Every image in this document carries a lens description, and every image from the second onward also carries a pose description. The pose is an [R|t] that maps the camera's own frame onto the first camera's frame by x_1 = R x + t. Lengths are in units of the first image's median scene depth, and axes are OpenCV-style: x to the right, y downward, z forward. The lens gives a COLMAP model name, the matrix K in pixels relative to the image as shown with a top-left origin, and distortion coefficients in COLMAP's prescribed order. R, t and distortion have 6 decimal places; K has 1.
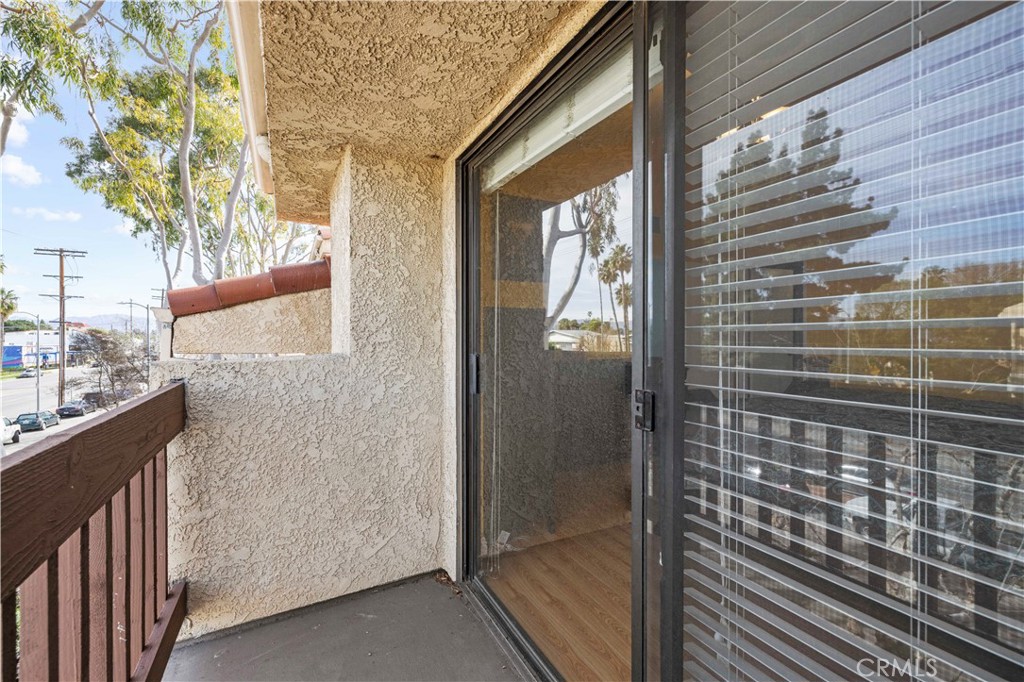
lens RADIAL K [[427.1, 0, 509.1], [0, 427.1, 345.1], [0, 0, 1]] dist [-0.000917, 0.000134]
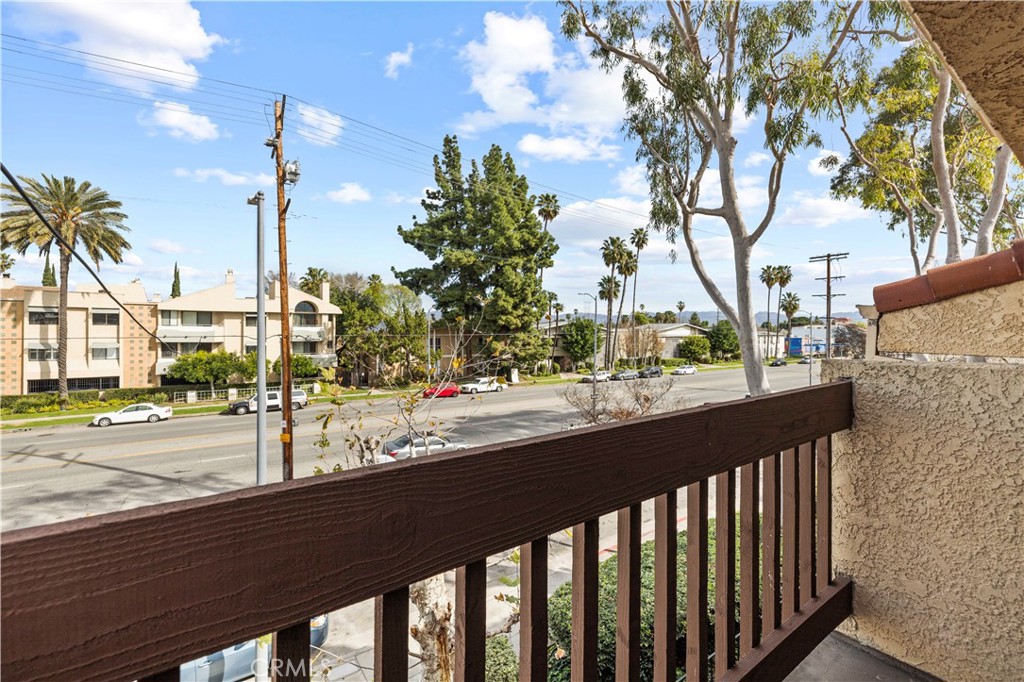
lens RADIAL K [[436.7, 0, 512.0], [0, 436.7, 341.0], [0, 0, 1]] dist [0.003170, 0.000035]
pose [[0.130123, 0.026135, -0.991153, 0.134799], [-0.021627, 0.999490, 0.023515, -0.013029], [0.991262, 0.018375, 0.130622, 0.061922]]
